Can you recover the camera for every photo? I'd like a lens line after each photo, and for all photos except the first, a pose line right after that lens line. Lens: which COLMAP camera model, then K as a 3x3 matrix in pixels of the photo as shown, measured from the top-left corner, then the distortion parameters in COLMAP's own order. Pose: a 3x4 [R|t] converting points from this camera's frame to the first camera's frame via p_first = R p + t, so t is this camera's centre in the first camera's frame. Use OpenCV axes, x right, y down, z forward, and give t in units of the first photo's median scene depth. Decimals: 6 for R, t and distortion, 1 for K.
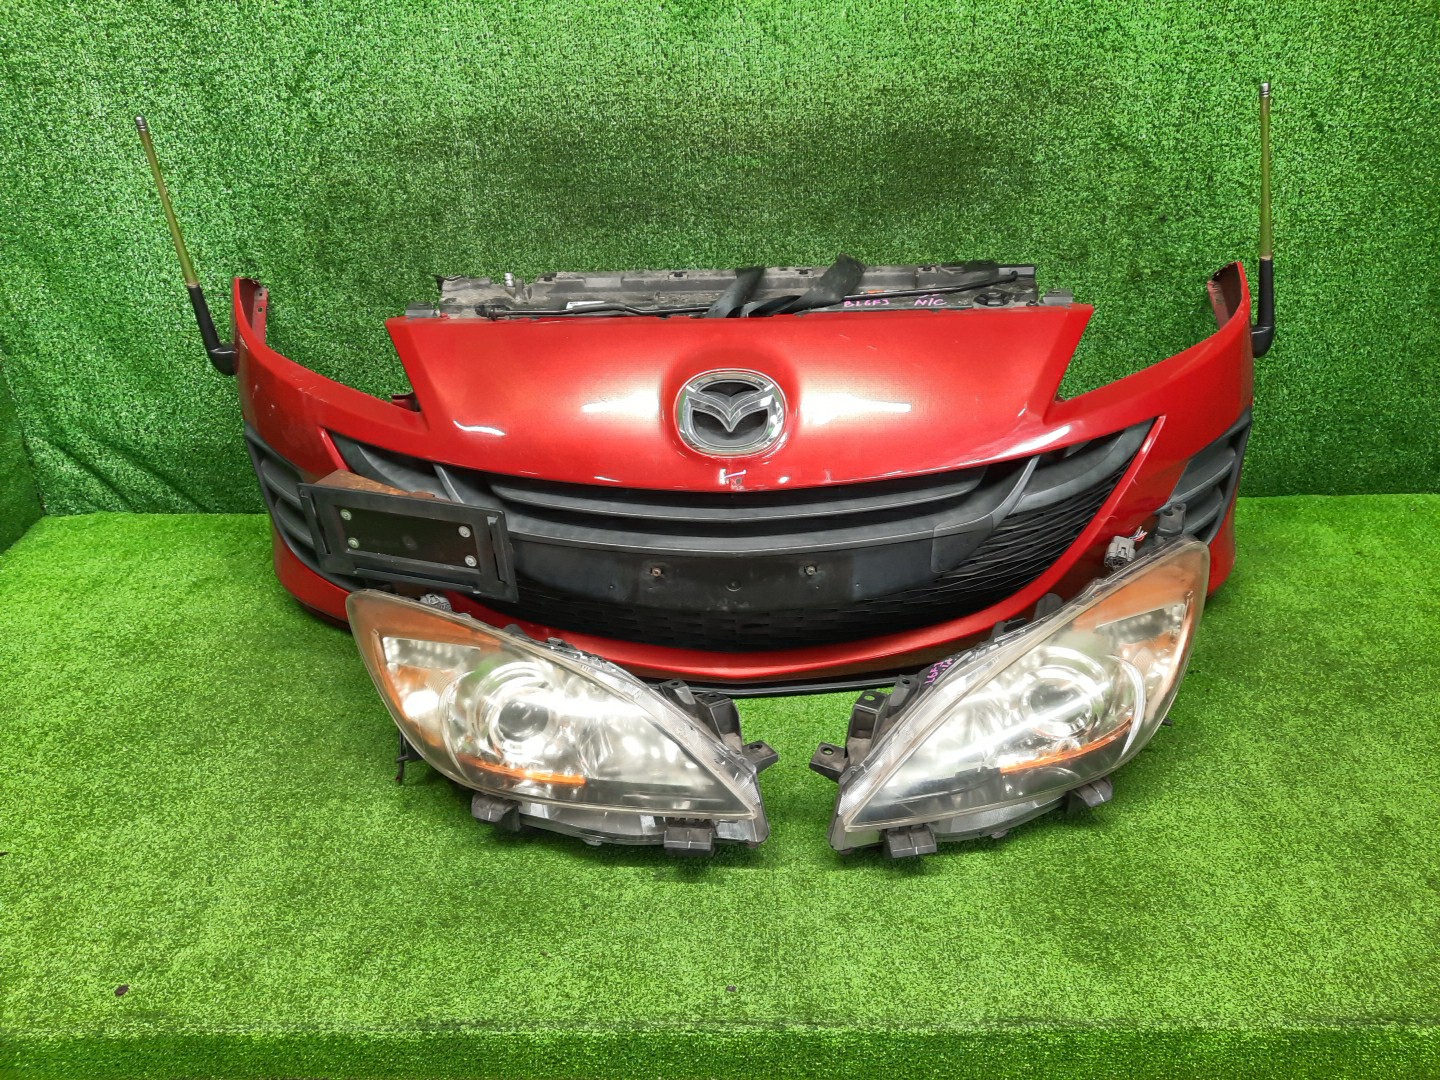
lens RADIAL K [[1050.0, 0, 726.5], [0, 1050.0, 530.1], [0, 0, 1]] dist [0.054741, -0.054460]
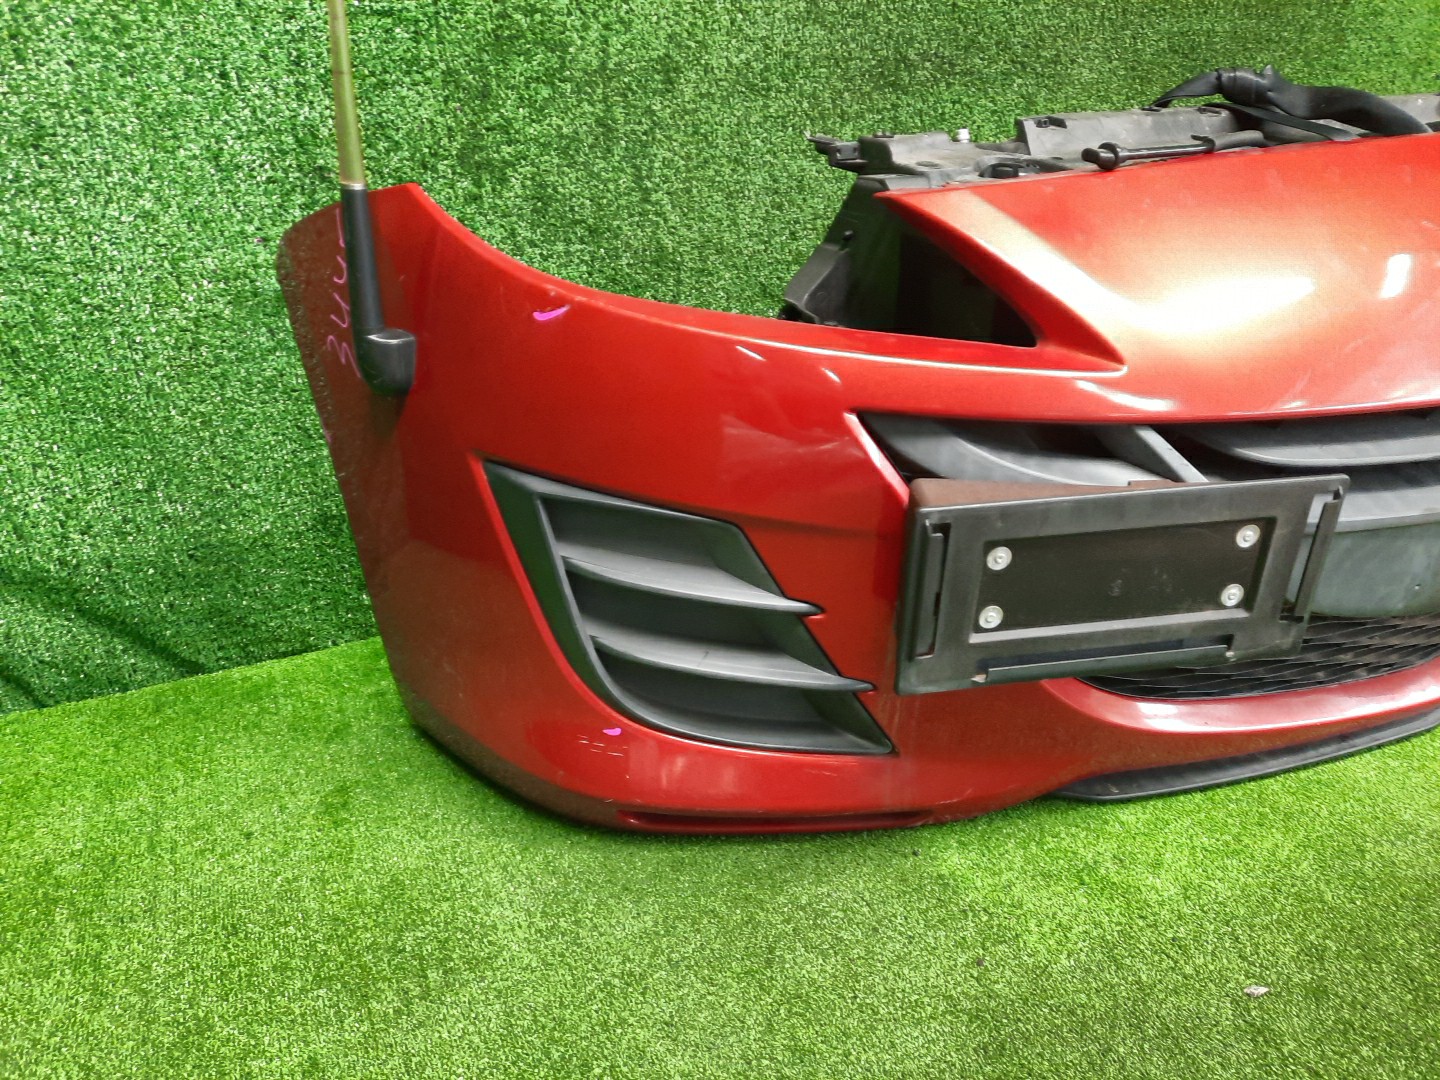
lens RADIAL K [[1050.0, 0, 727.7], [0, 1050.0, 527.2], [0, 0, 1]] dist [0.054741, -0.054460]
pose [[0.895365, -0.173457, 0.410165, -0.567056], [0.191961, 0.981394, -0.004013, -0.043898], [-0.401837, 0.082329, 0.912003, 0.503825]]
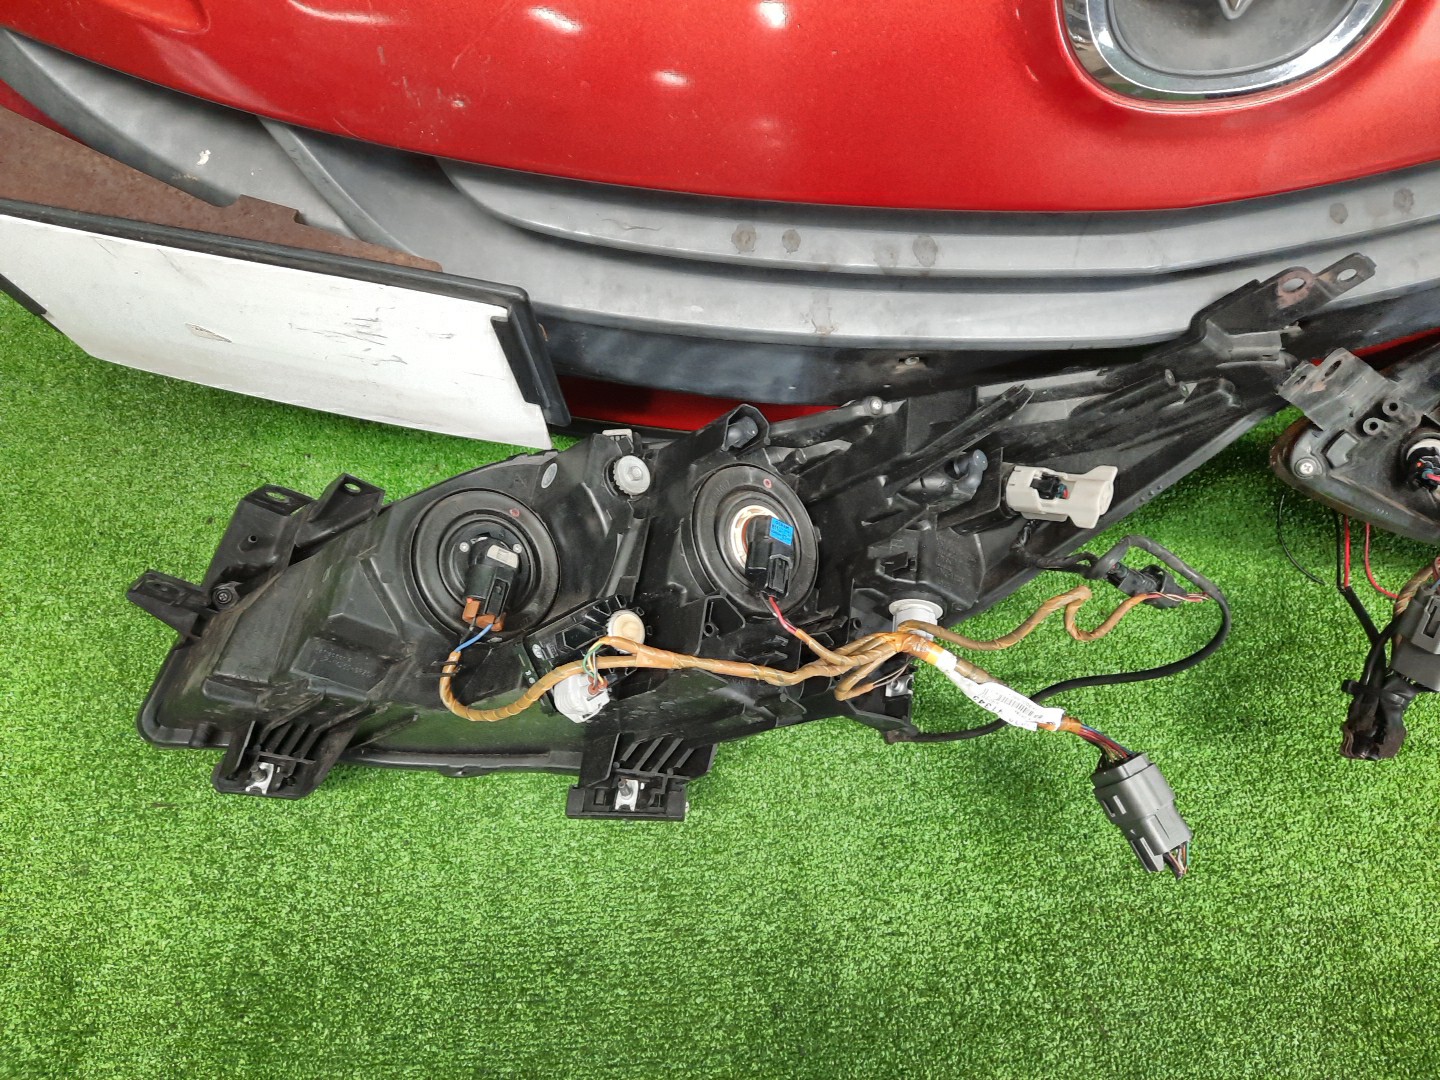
lens RADIAL K [[1050.0, 0, 719.9], [0, 1050.0, 529.6], [0, 0, 1]] dist [0.054741, -0.054460]
pose [[0.997215, -0.067059, 0.032633, -0.113779], [0.030287, 0.764010, 0.644493, -0.133492], [-0.068151, -0.641710, 0.763914, 0.512370]]
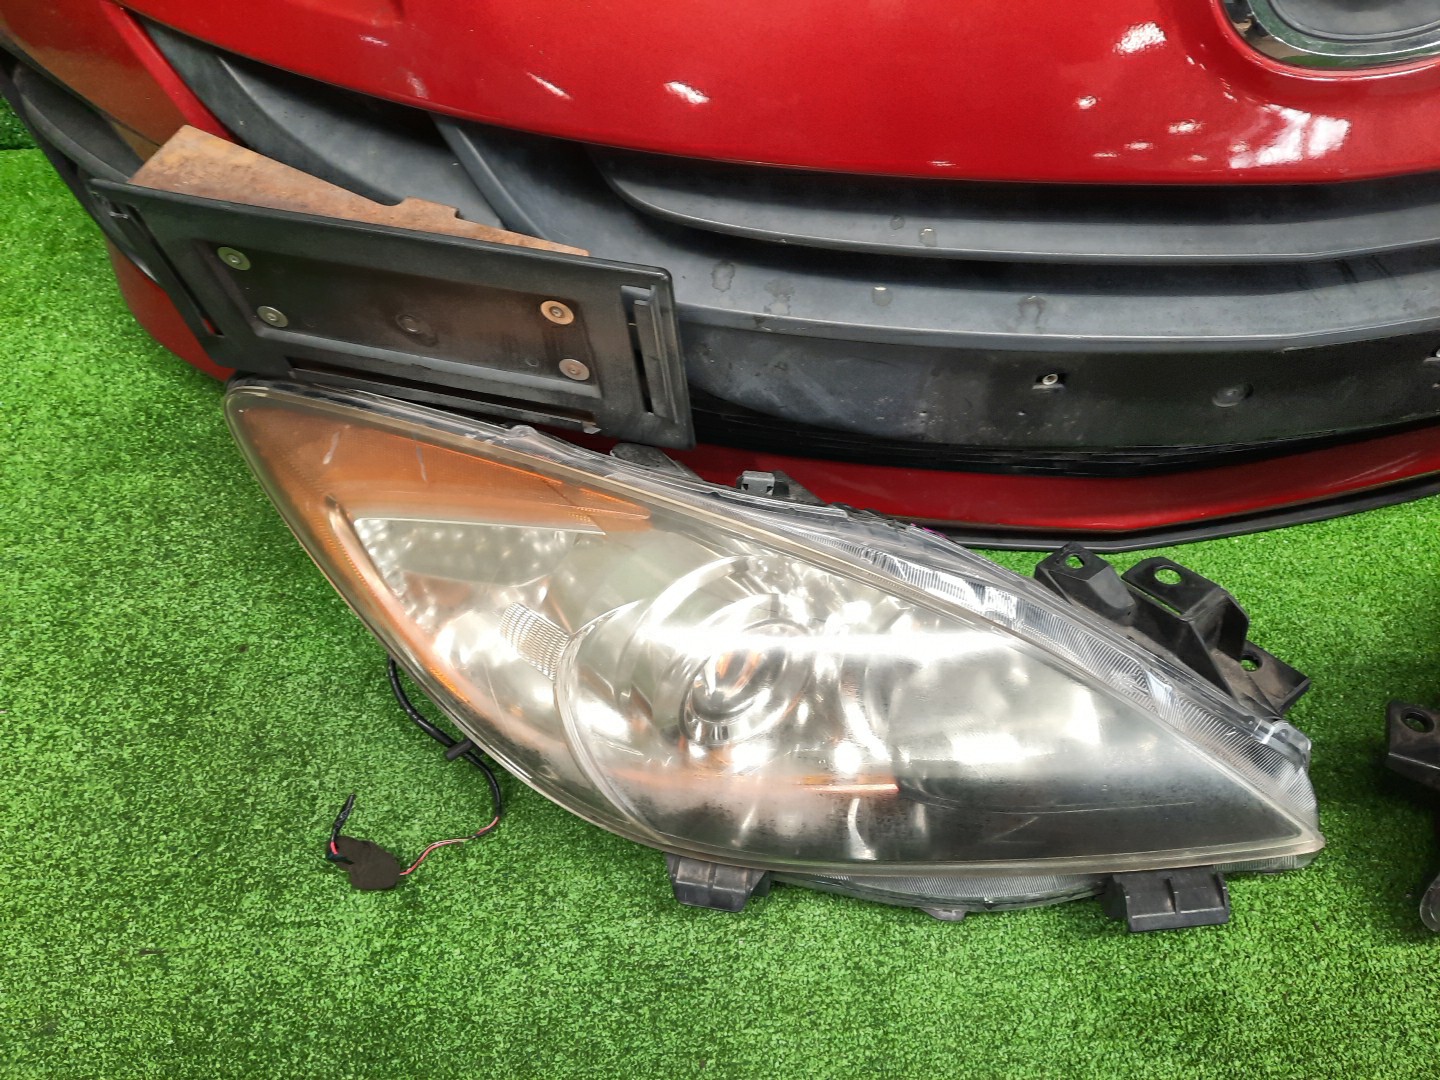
lens RADIAL K [[1050.0, 0, 720.5], [0, 1050.0, 530.3], [0, 0, 1]] dist [0.054741, -0.054460]
pose [[0.997886, -0.062434, 0.018024, -0.127490], [0.048996, 0.905063, 0.422447, -0.065468], [-0.042688, -0.420671, 0.906209, 0.497312]]
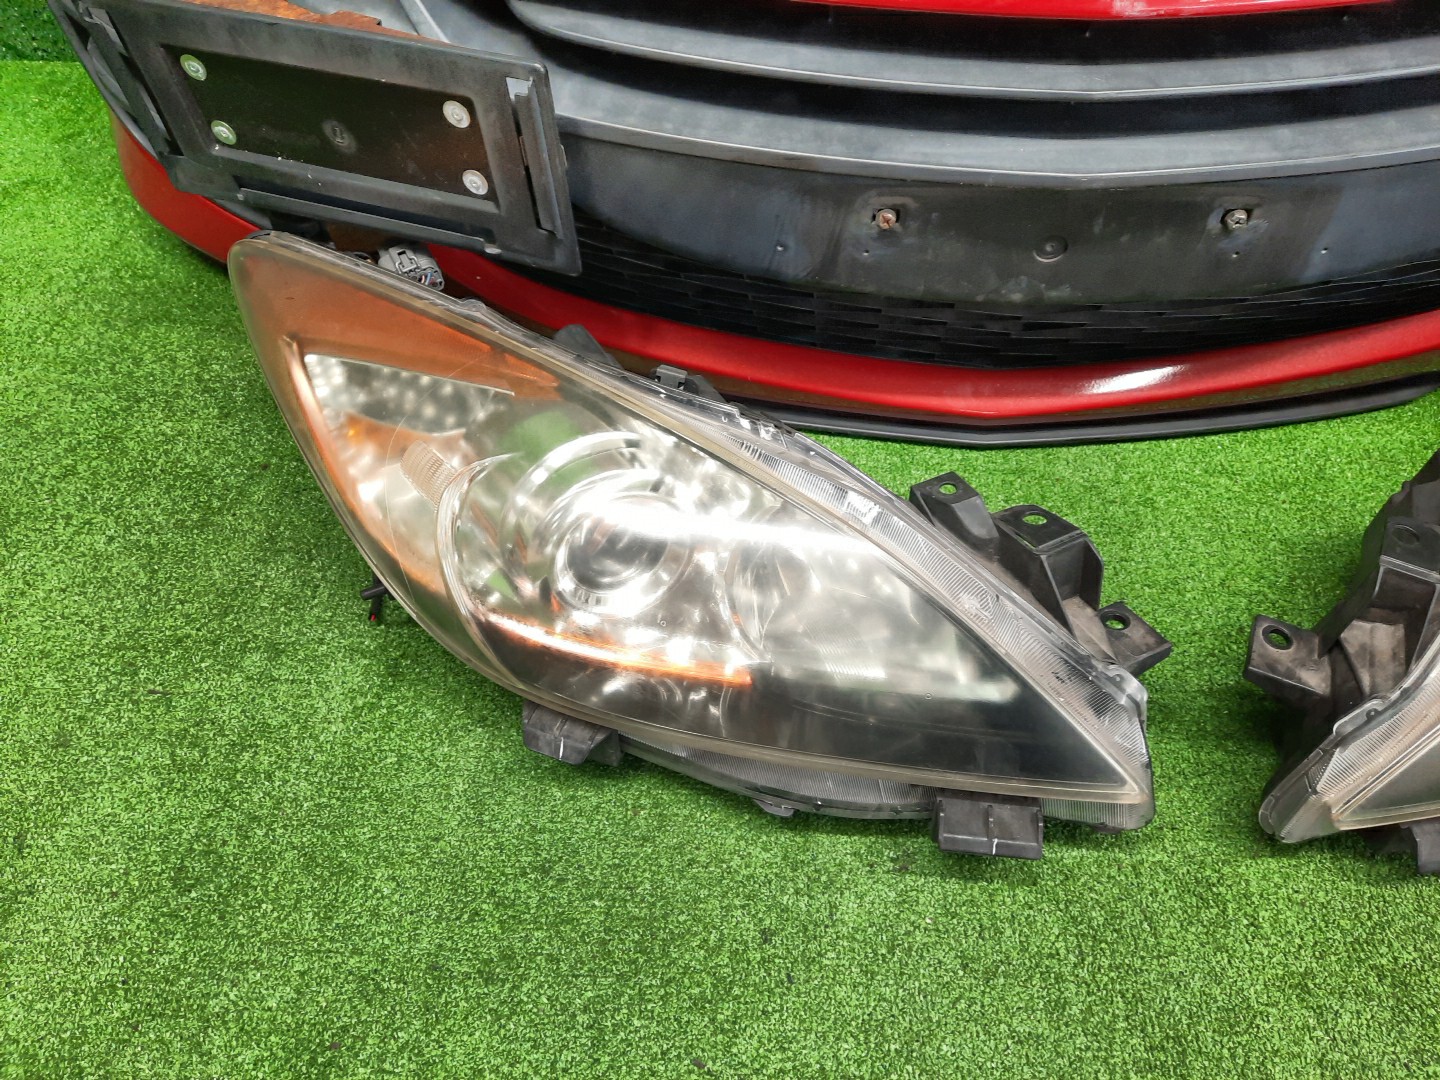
lens RADIAL K [[1050.0, 0, 720.5], [0, 1050.0, 528.7], [0, 0, 1]] dist [0.054741, -0.054460]
pose [[0.999857, 0.016467, -0.003864, -0.108267], [-0.013779, 0.925482, 0.378542, -0.006131], [0.009809, -0.378435, 0.925576, 0.423392]]
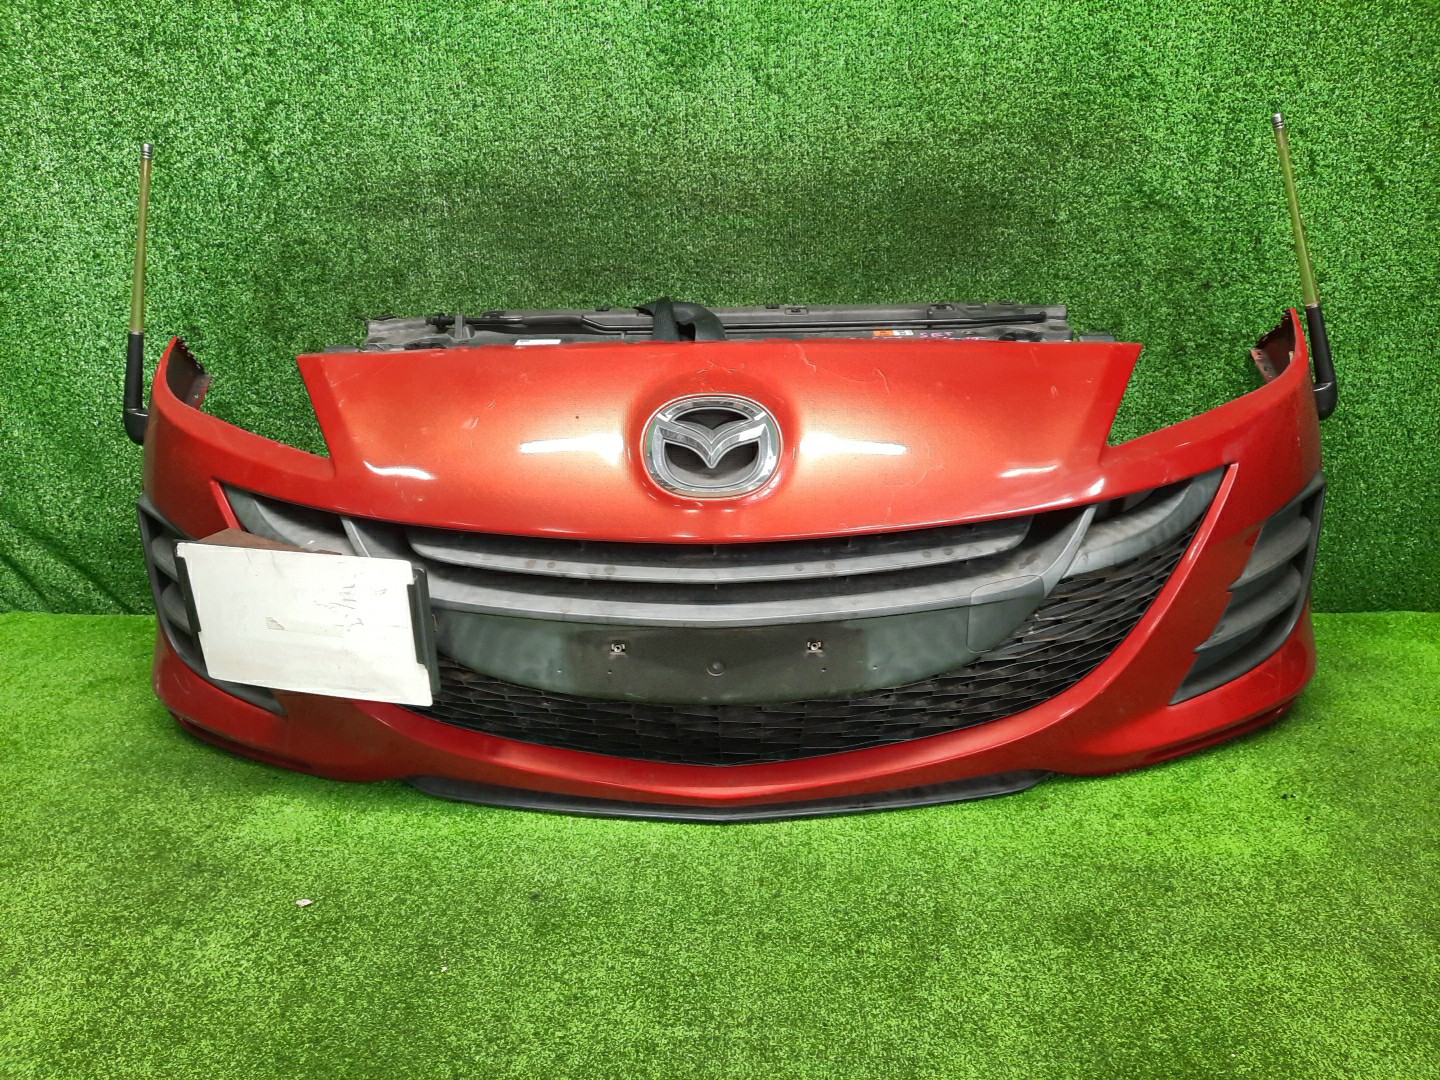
lens RADIAL K [[1050.0, 0, 728.5], [0, 1050.0, 531.1], [0, 0, 1]] dist [0.054741, -0.054460]
pose [[0.999295, 0.012530, -0.035397, 0.048600], [-0.018726, 0.983388, -0.180549, 0.082745], [0.032547, 0.181085, 0.982929, 0.161730]]
